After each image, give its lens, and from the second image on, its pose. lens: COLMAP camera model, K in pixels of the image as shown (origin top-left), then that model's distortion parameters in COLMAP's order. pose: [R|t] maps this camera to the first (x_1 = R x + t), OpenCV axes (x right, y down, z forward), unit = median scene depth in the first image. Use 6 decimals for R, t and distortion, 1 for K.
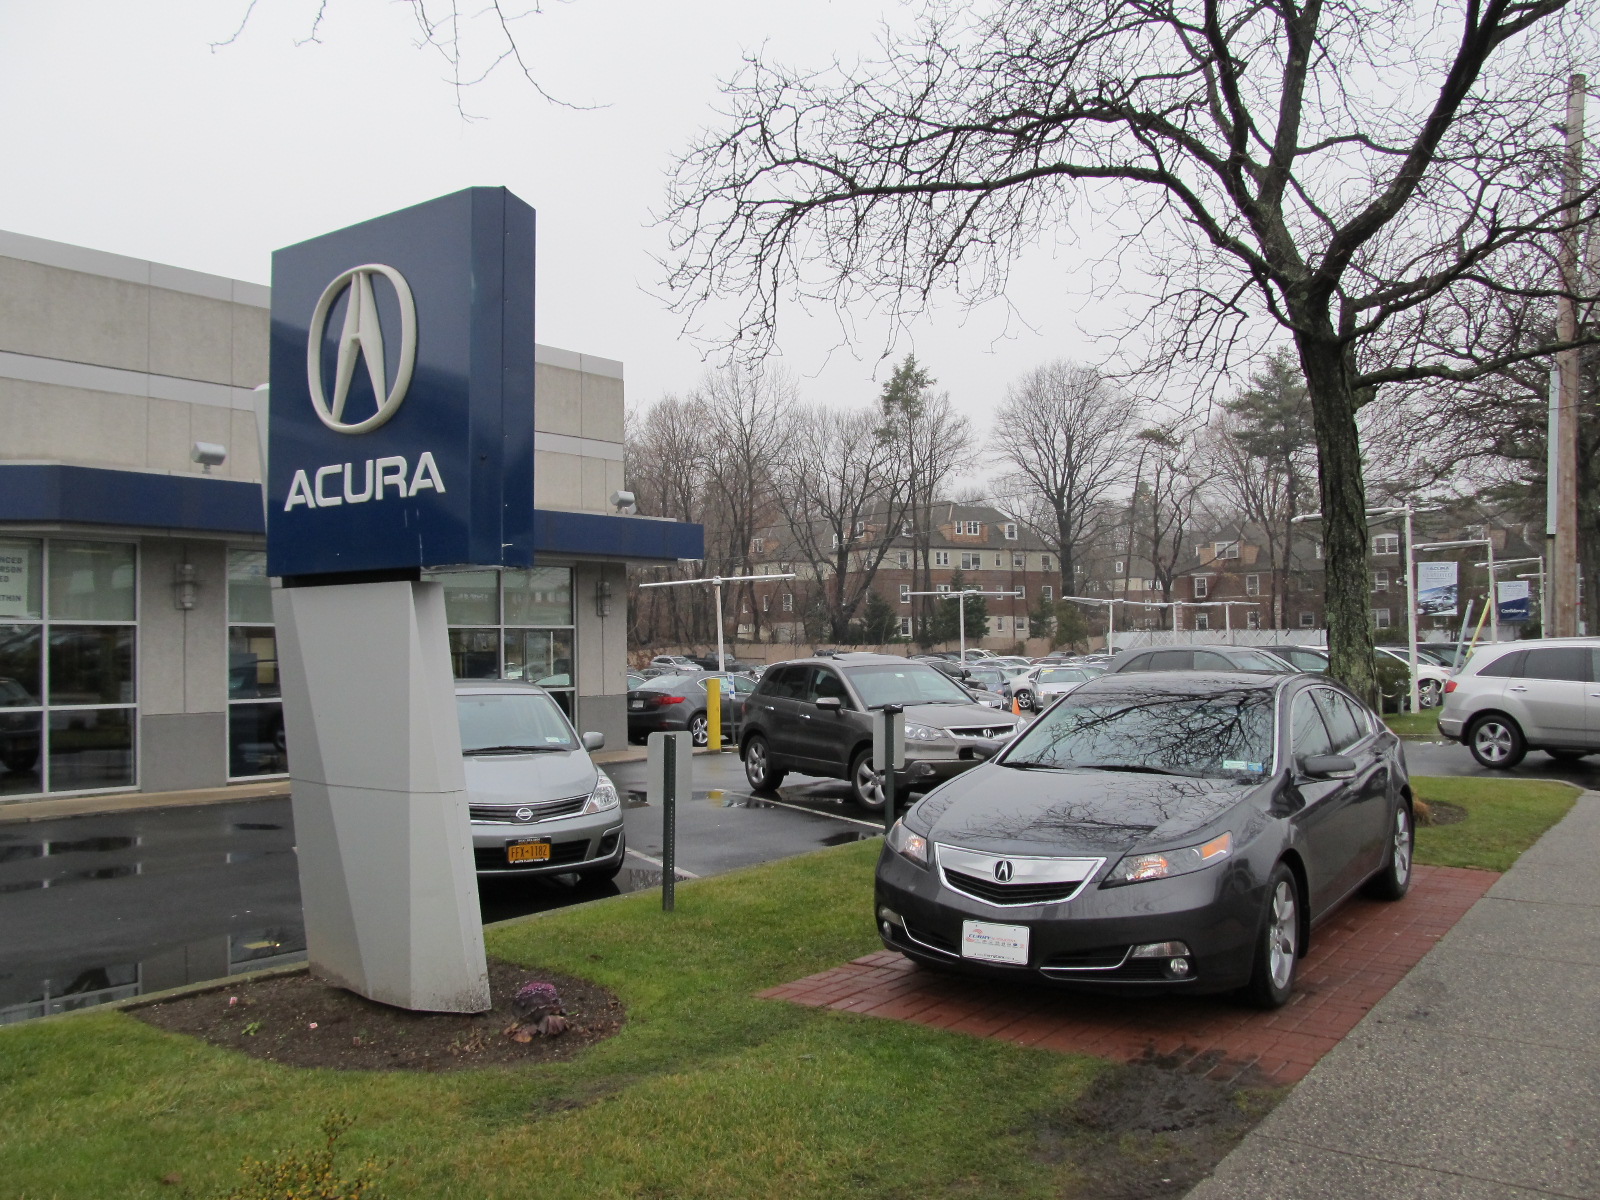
lens RADIAL K [[1305.6, 0, 807.8], [0, 1305.6, 601.3], [0, 0, 1]] dist [-0.054220, 0.023304]
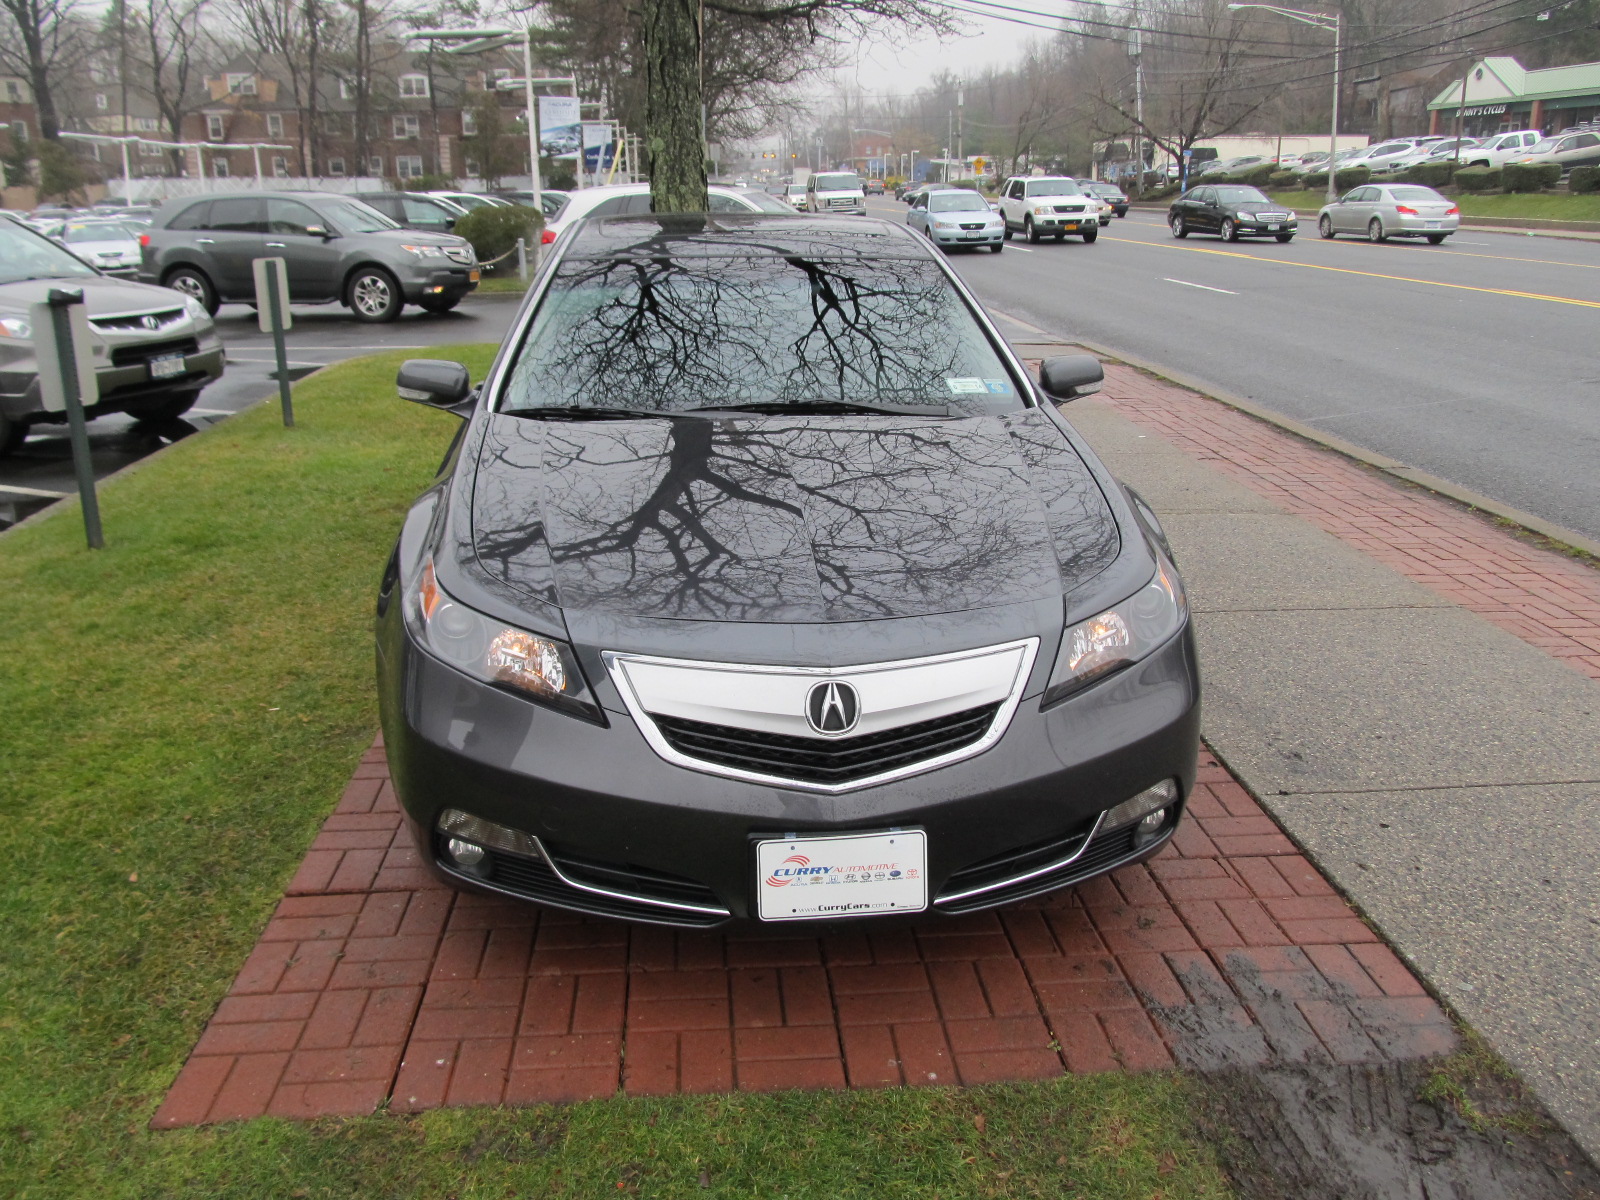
lens RADIAL K [[1305.6, 0, 801.3], [0, 1305.6, 608.7], [0, 0, 1]] dist [-0.054220, 0.023304]
pose [[0.757606, -0.191628, 0.623948, -0.022527], [-0.029689, 0.944825, 0.326226, 0.008038], [-0.652036, -0.265676, 0.710117, 0.142659]]
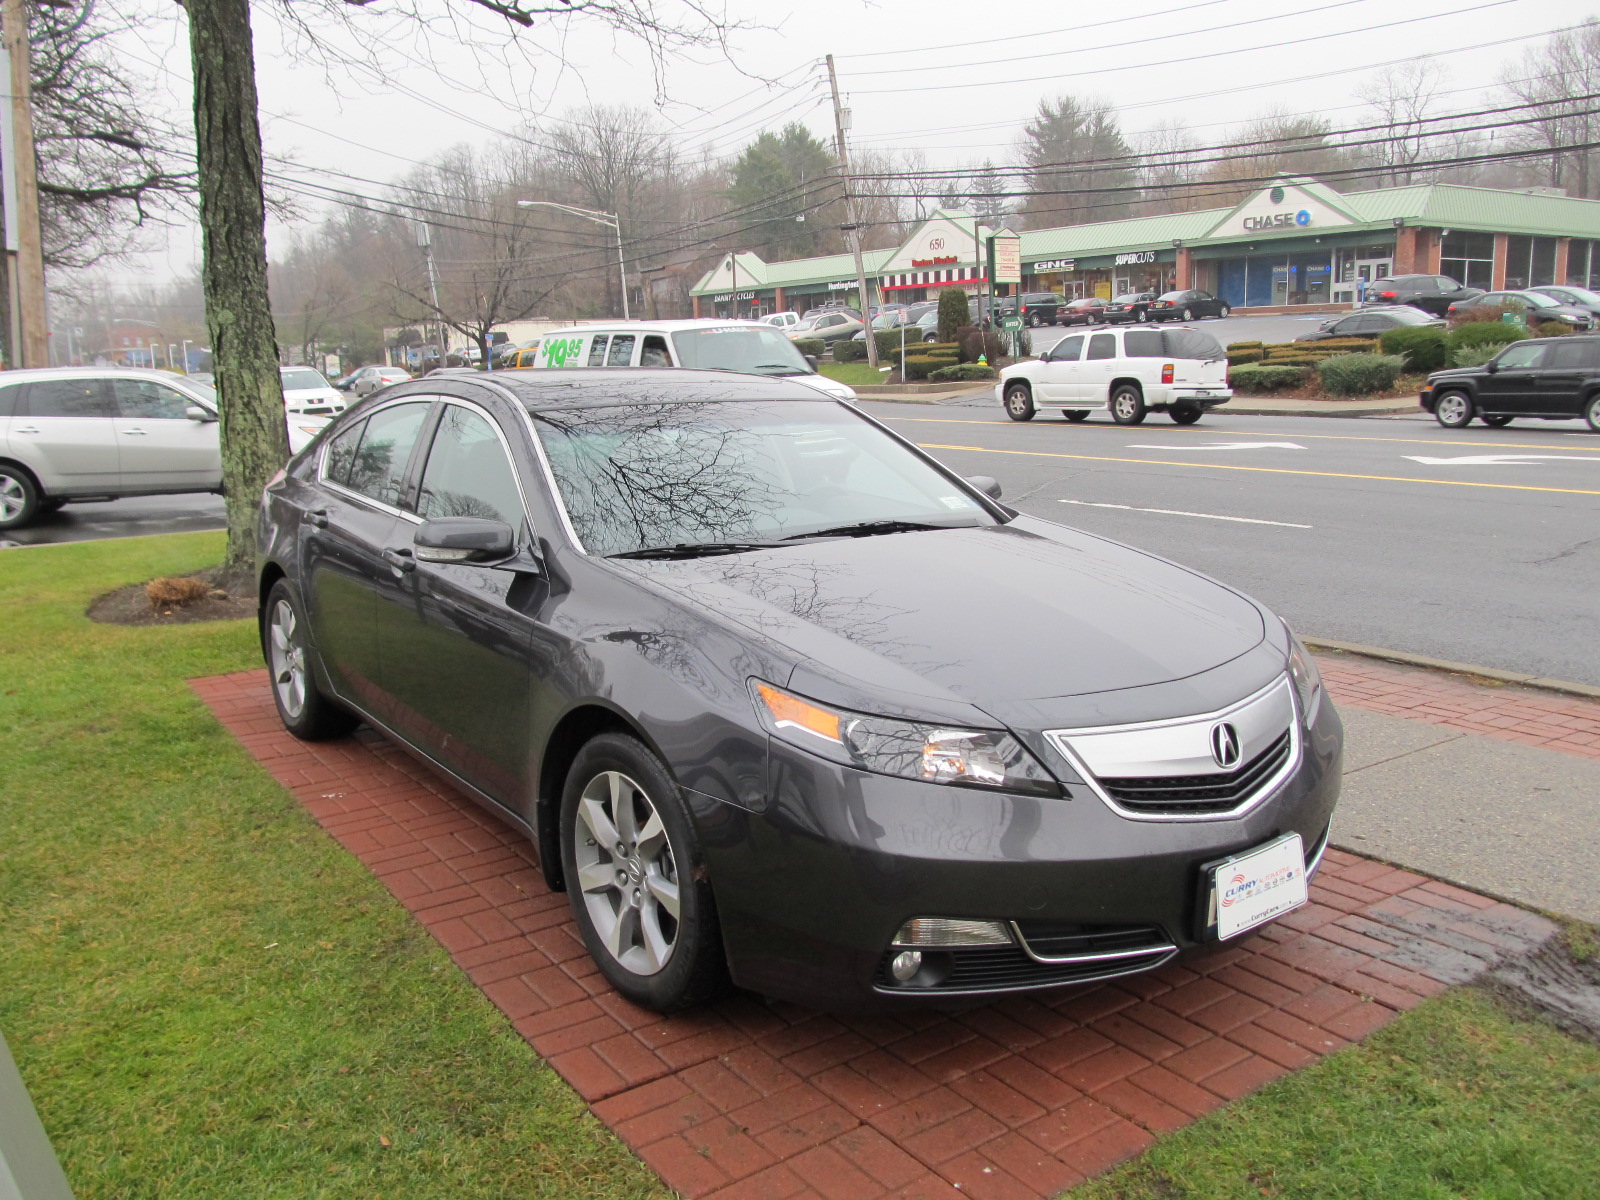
lens RADIAL K [[1305.6, 0, 800.7], [0, 1305.6, 606.6], [0, 0, 1]] dist [-0.054220, 0.023304]
pose [[0.328873, -0.166958, 0.929498, -0.069328], [-0.018491, 0.982921, 0.183096, 0.013805], [-0.944193, -0.077403, 0.320169, 0.198733]]
